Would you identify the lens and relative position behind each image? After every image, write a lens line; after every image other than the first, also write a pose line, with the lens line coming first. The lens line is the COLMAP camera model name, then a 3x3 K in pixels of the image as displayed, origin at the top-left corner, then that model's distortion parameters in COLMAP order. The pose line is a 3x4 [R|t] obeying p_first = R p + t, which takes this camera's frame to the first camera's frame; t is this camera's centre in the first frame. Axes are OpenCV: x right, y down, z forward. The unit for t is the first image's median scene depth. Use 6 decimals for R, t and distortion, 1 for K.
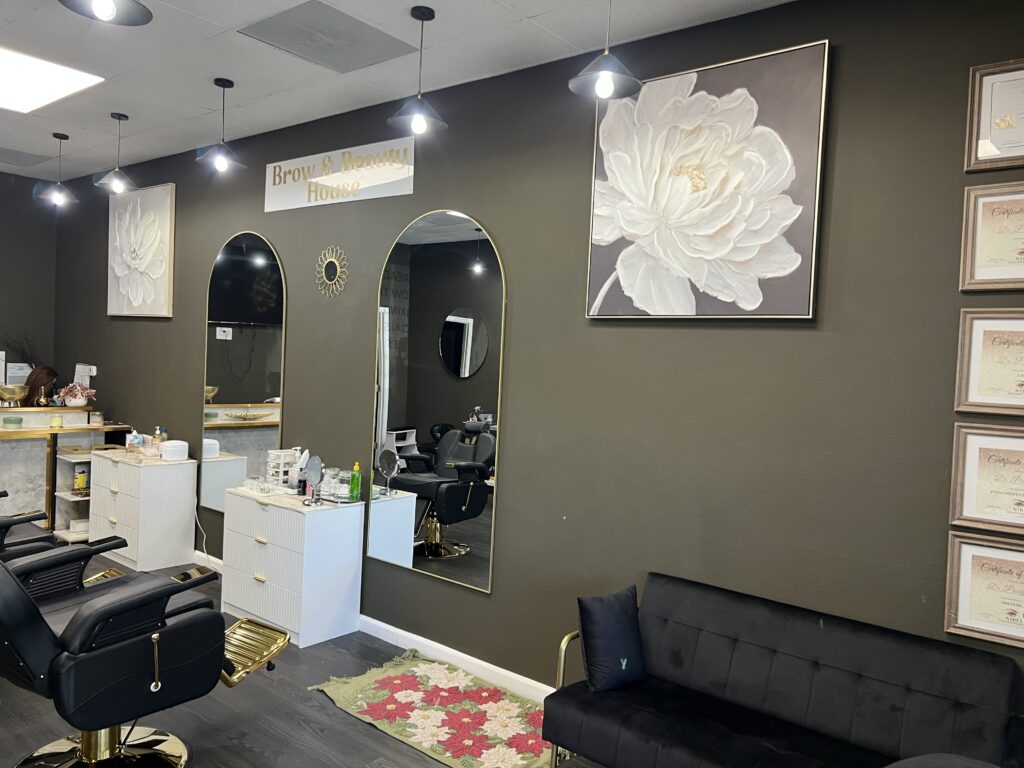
lens RADIAL K [[780.8, 0, 489.8], [0, 780.8, 384.2], [0, 0, 1]] dist [-0.023949, -0.001455]
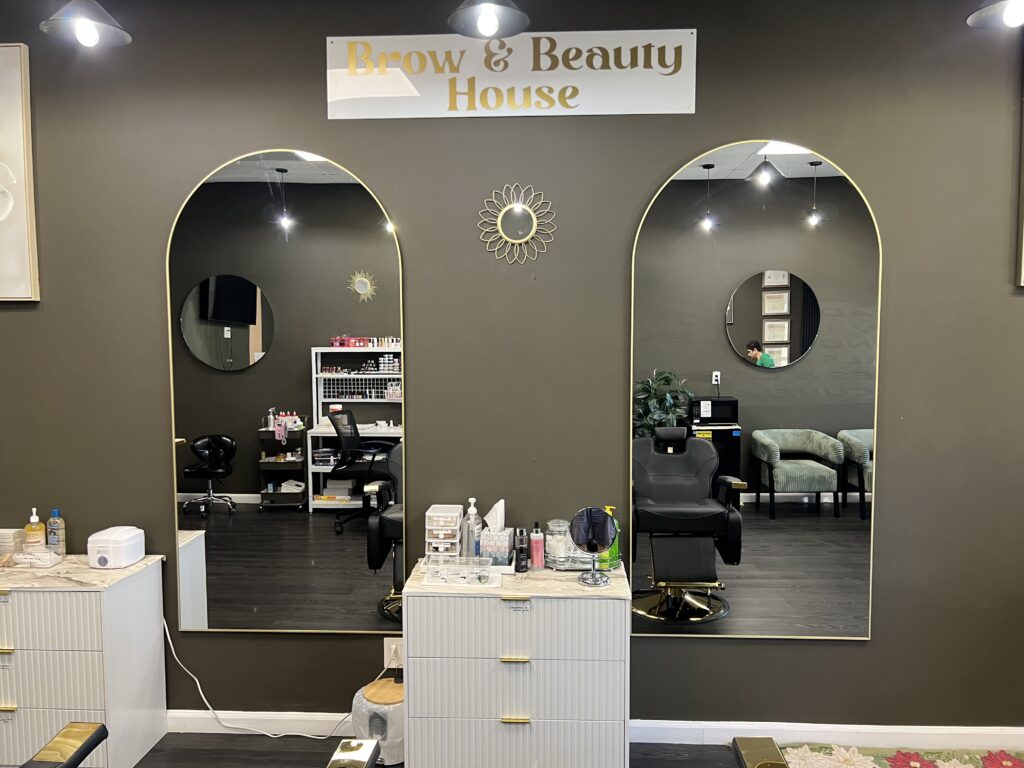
lens RADIAL K [[760.9, 0, 512.0], [0, 760.9, 384.0], [0, 0, 1]] dist [0.005474, -0.005409]
pose [[0.798332, -0.090839, 0.595327, -0.466131], [0.070237, 0.995856, 0.057768, -0.036947], [-0.598108, -0.004304, 0.801404, 0.384929]]
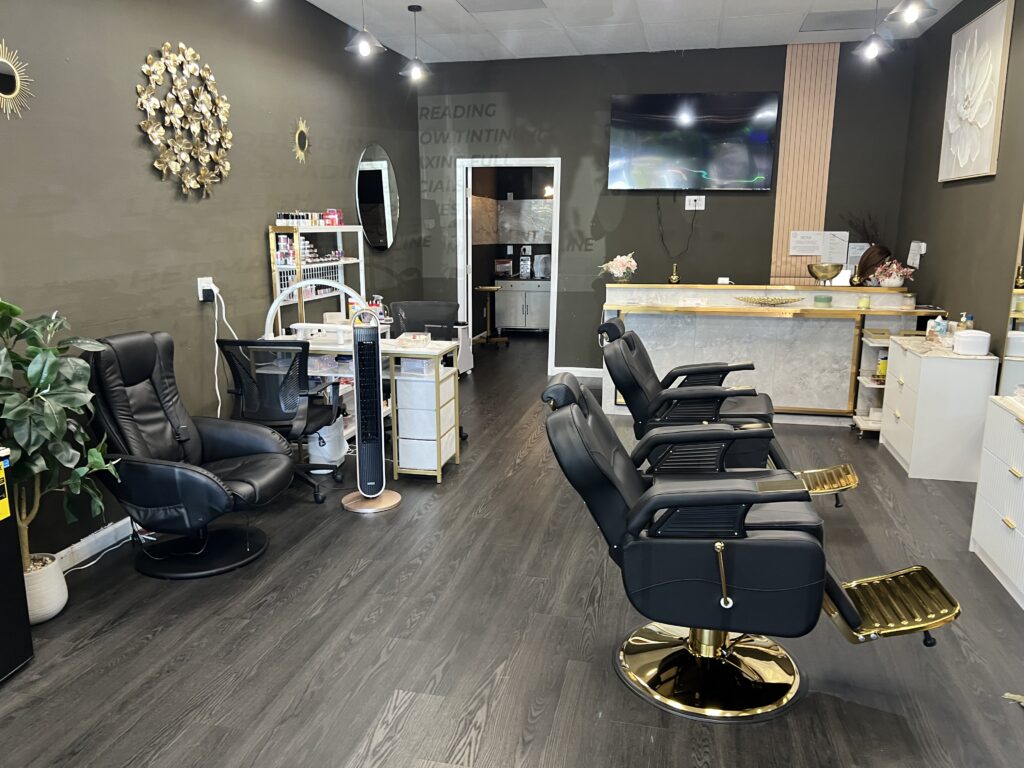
lens RADIAL K [[760.9, 0, 512.0], [0, 760.9, 384.0], [0, 0, 1]] dist [0.005474, -0.005409]
pose [[0.460295, 0.136675, -0.877182, 0.074014], [-0.011085, 0.988886, 0.148263, 0.014656], [0.887697, -0.058522, 0.456695, 0.195899]]
